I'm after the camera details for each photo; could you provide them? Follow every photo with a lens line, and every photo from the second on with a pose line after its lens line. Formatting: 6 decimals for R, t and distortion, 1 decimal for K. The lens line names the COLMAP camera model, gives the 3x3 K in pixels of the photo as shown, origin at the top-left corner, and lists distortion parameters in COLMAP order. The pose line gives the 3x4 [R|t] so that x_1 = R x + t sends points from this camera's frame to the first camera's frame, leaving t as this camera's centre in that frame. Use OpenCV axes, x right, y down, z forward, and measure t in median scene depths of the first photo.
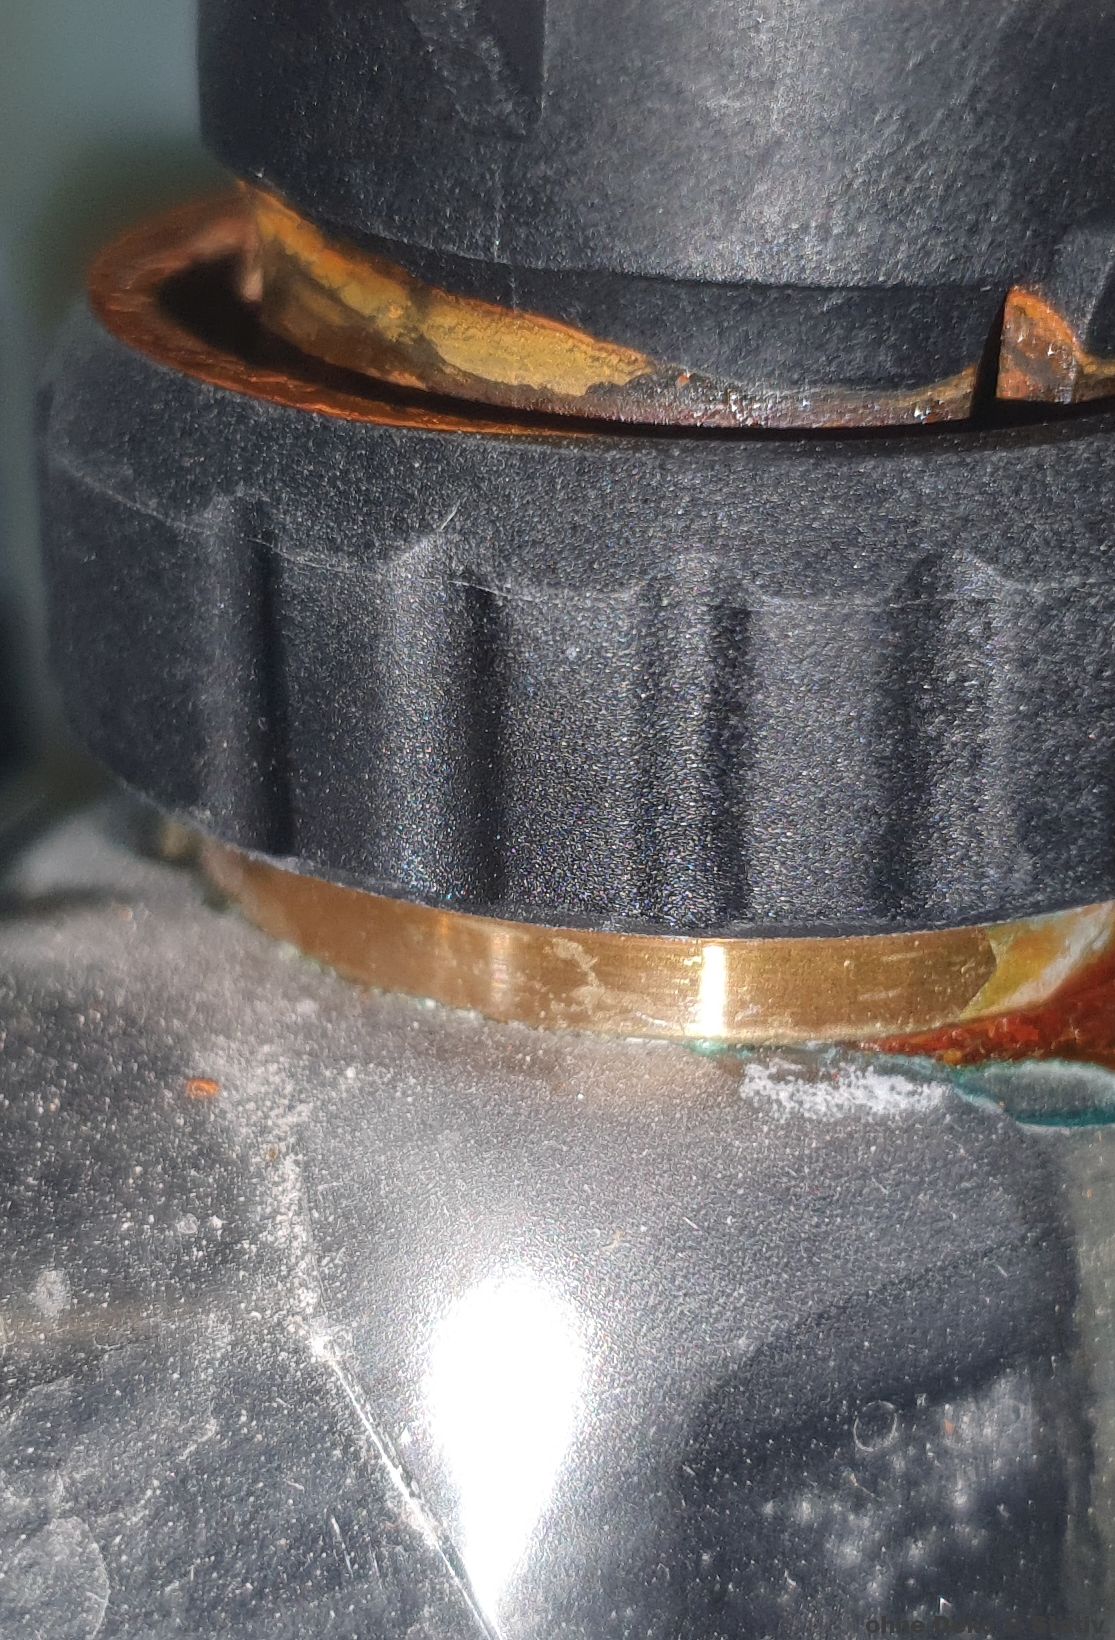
lens RADIAL K [[3194.7, 0, 557.5], [0, 3194.7, 820.0], [0, 0, 1]] dist [0.303890, -1.695211]
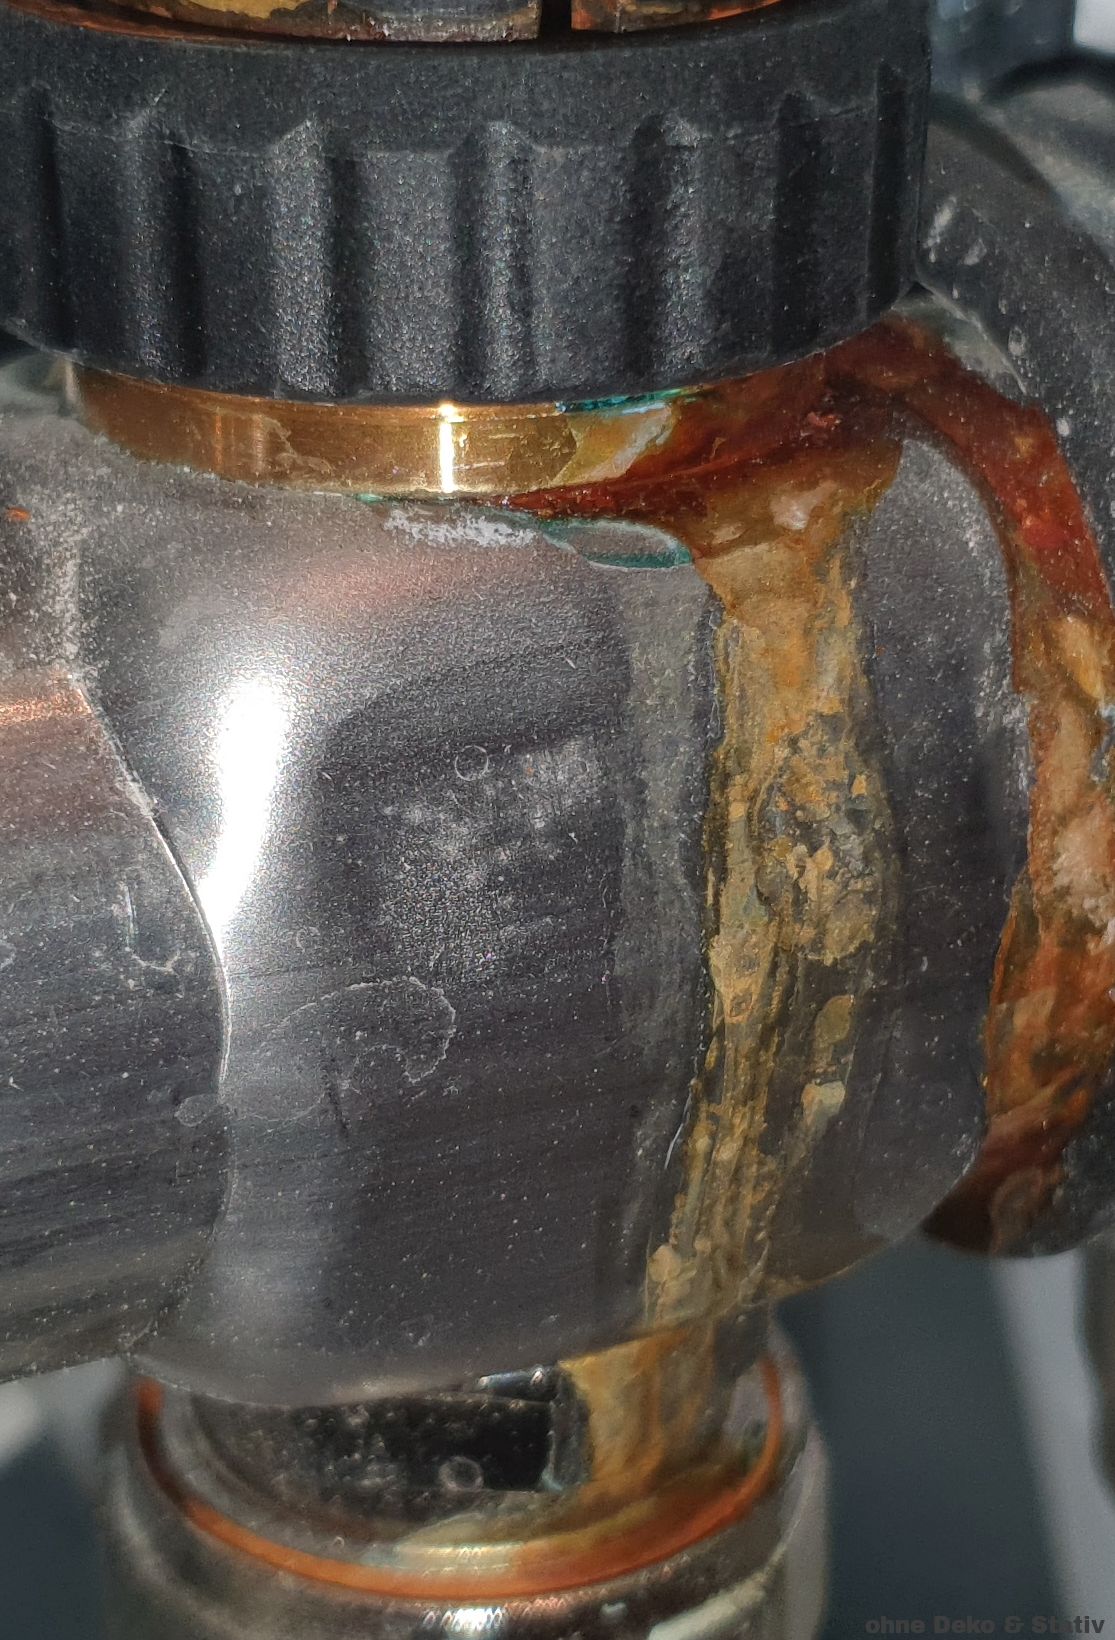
lens RADIAL K [[3194.7, 0, 557.5], [0, 3194.7, 820.0], [0, 0, 1]] dist [0.303890, -1.695211]
pose [[0.993476, 0.036283, -0.108114, 0.291460], [-0.032898, 0.998916, 0.032928, 0.165347], [0.109191, -0.029157, 0.993593, -0.410105]]
